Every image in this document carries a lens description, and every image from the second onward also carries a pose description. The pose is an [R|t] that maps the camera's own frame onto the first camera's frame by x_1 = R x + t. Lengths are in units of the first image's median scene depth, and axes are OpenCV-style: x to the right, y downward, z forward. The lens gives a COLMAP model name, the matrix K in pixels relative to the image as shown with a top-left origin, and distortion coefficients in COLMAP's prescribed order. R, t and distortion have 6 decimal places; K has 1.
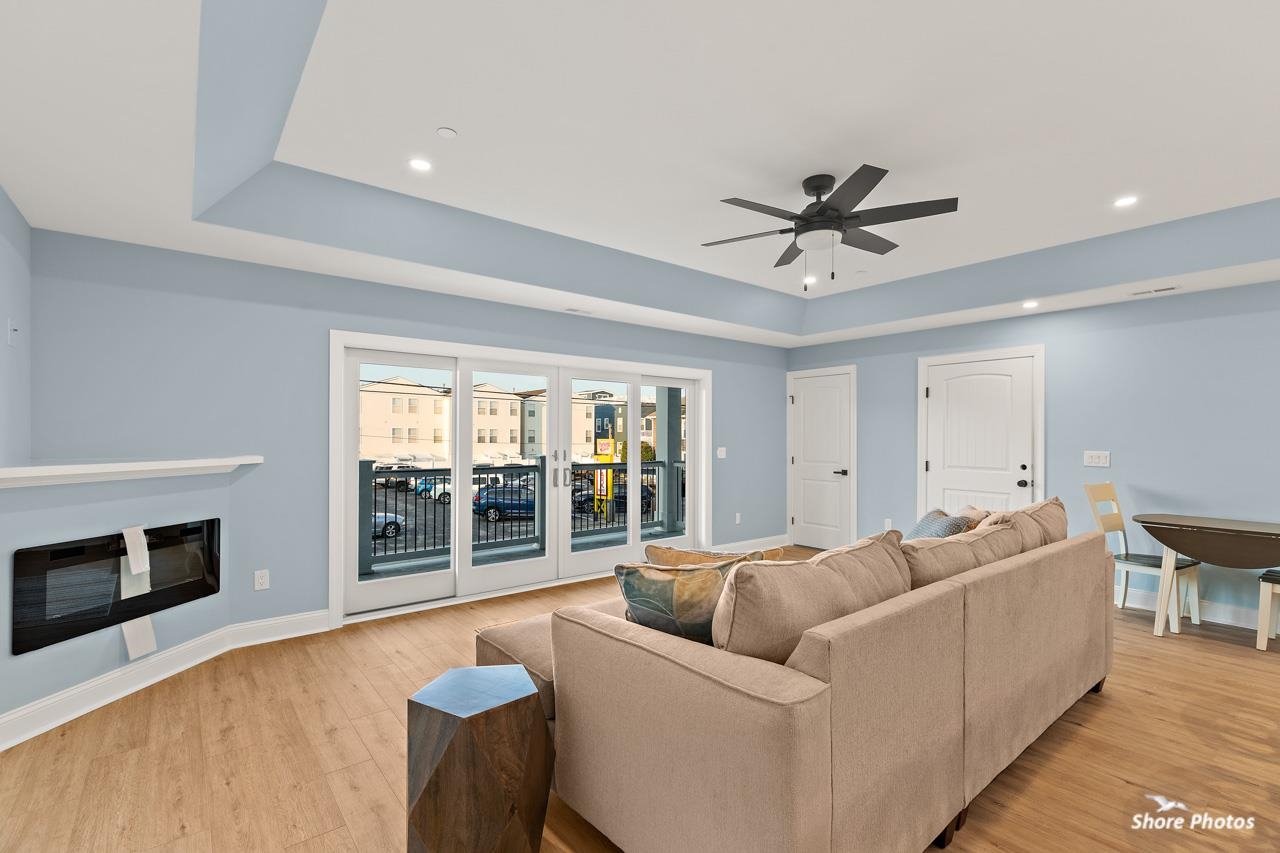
lens RADIAL K [[581.4, 0, 641.3], [0, 581.4, 425.0], [0, 0, 1]] dist [0.008138, -0.001543]
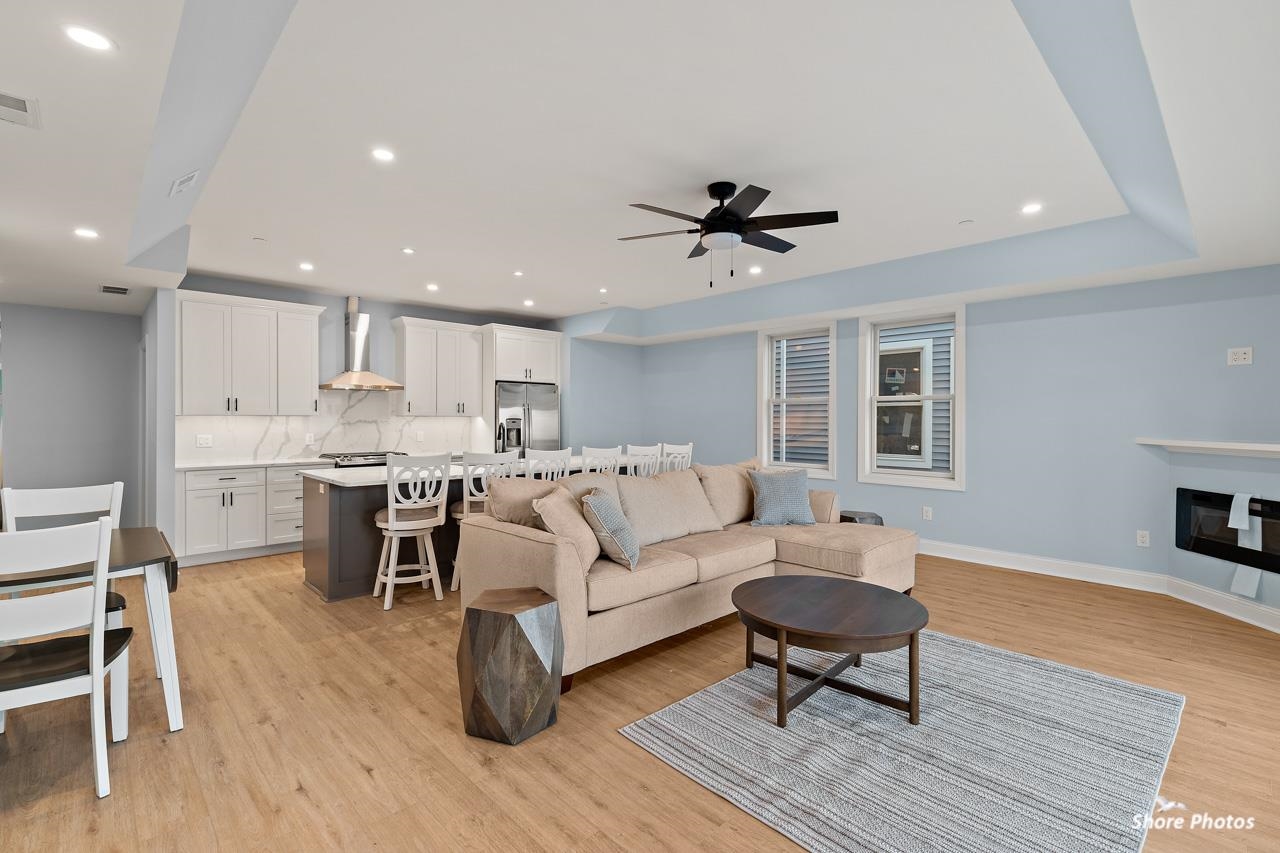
lens RADIAL K [[581.4, 0, 636.2], [0, 581.4, 421.9], [0, 0, 1]] dist [0.008138, -0.001543]
pose [[-0.997324, -0.007559, -0.072718, 0.404985], [-0.006711, 0.999907, -0.011904, 0.028819], [0.072801, -0.011384, -0.997282, 1.559911]]
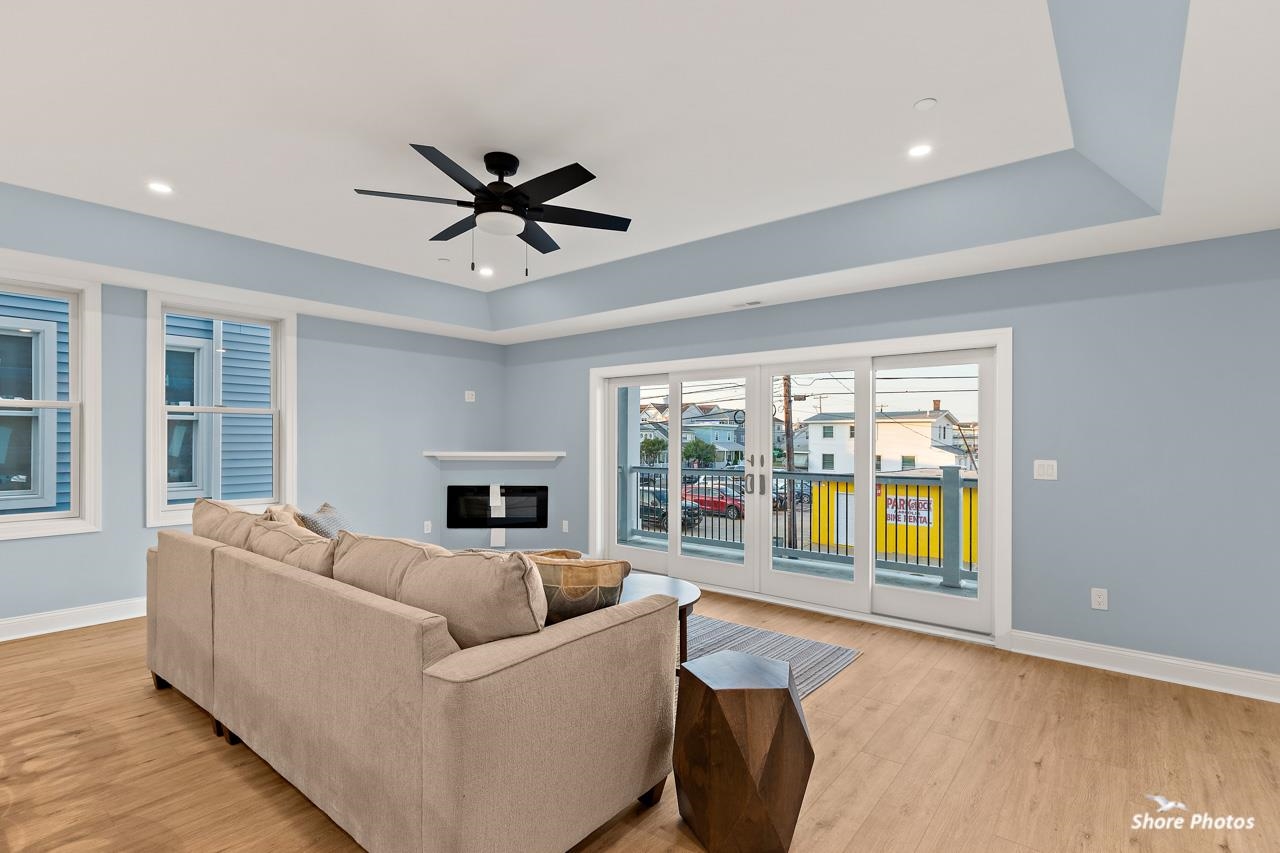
lens RADIAL K [[603.8, 0, 646.3], [0, 603.8, 440.4], [0, 0, 1]] dist [-0.004285, 0.001525]
pose [[0.205874, -0.002276, -0.978576, 0.954794], [0.015360, 0.999882, 0.000906, 0.019293], [0.978458, -0.015217, 0.205884, 0.770013]]
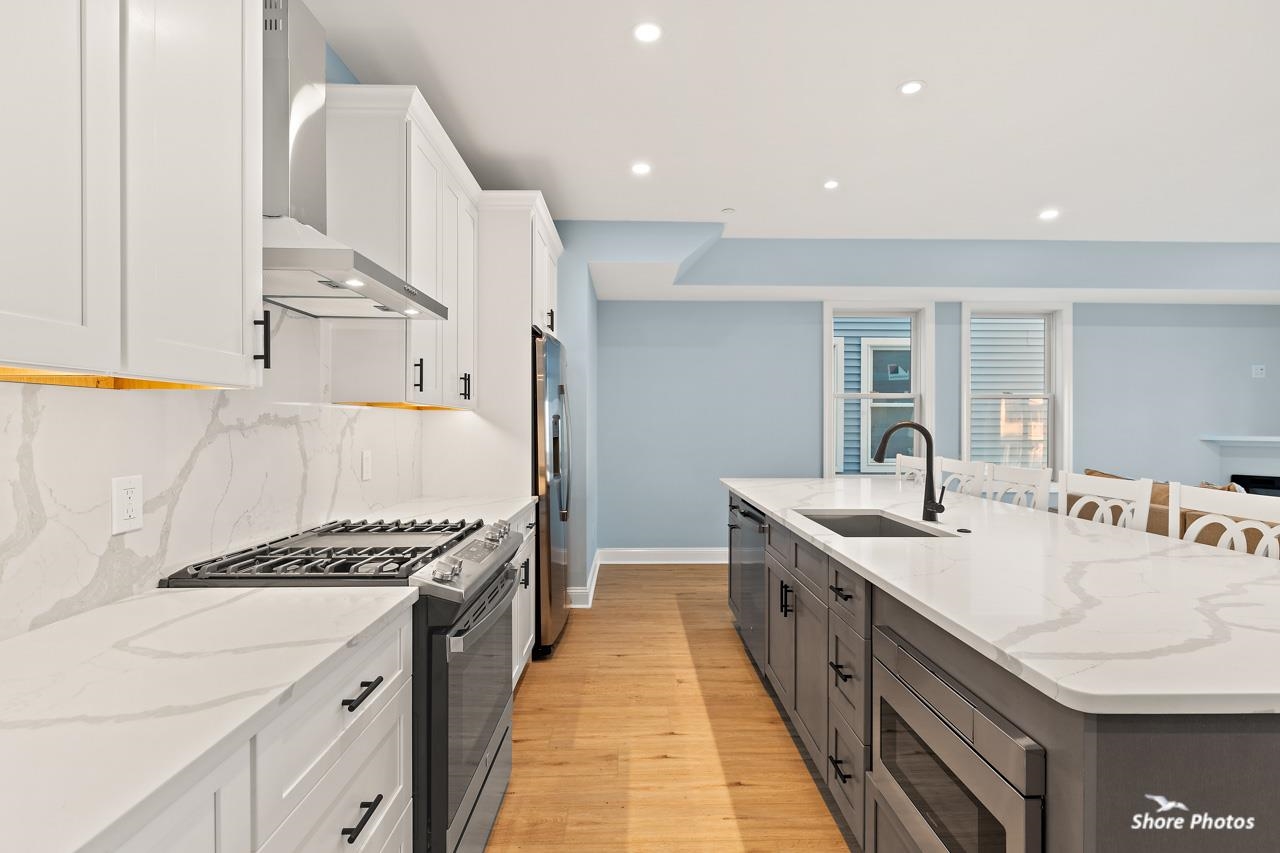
lens RADIAL K [[603.8, 0, 637.2], [0, 603.8, 428.7], [0, 0, 1]] dist [-0.004285, 0.001525]
pose [[-0.621065, -0.001779, -0.783757, 1.218130], [0.008194, 0.999928, -0.008763, 0.026493], [0.783716, -0.011865, -0.621006, 0.392265]]
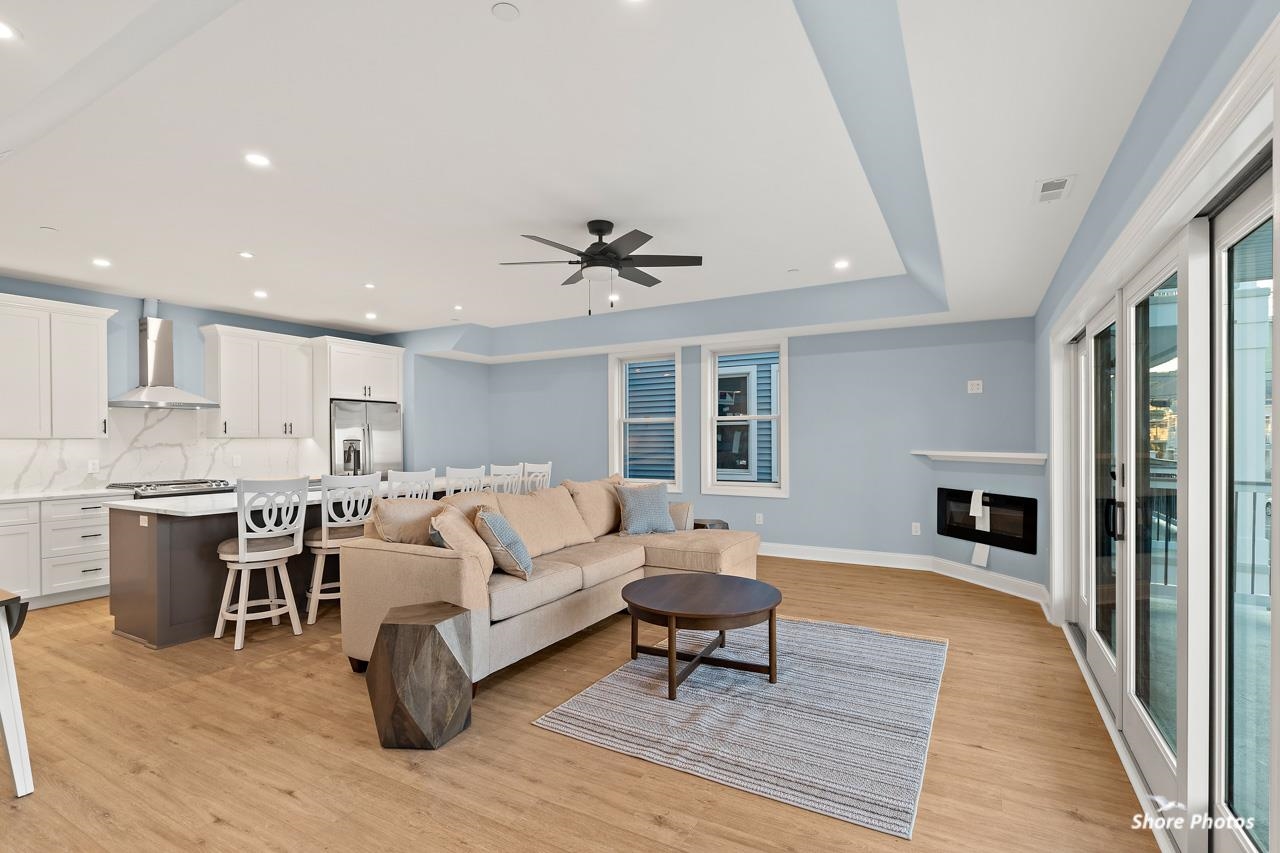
lens RADIAL K [[603.8, 0, 636.6], [0, 603.8, 439.4], [0, 0, 1]] dist [-0.004285, 0.001525]
pose [[-0.933089, 0.001534, -0.359642, 0.508963], [0.008306, 0.999816, -0.017286, 0.034537], [0.359550, -0.019116, -0.932930, 1.634063]]
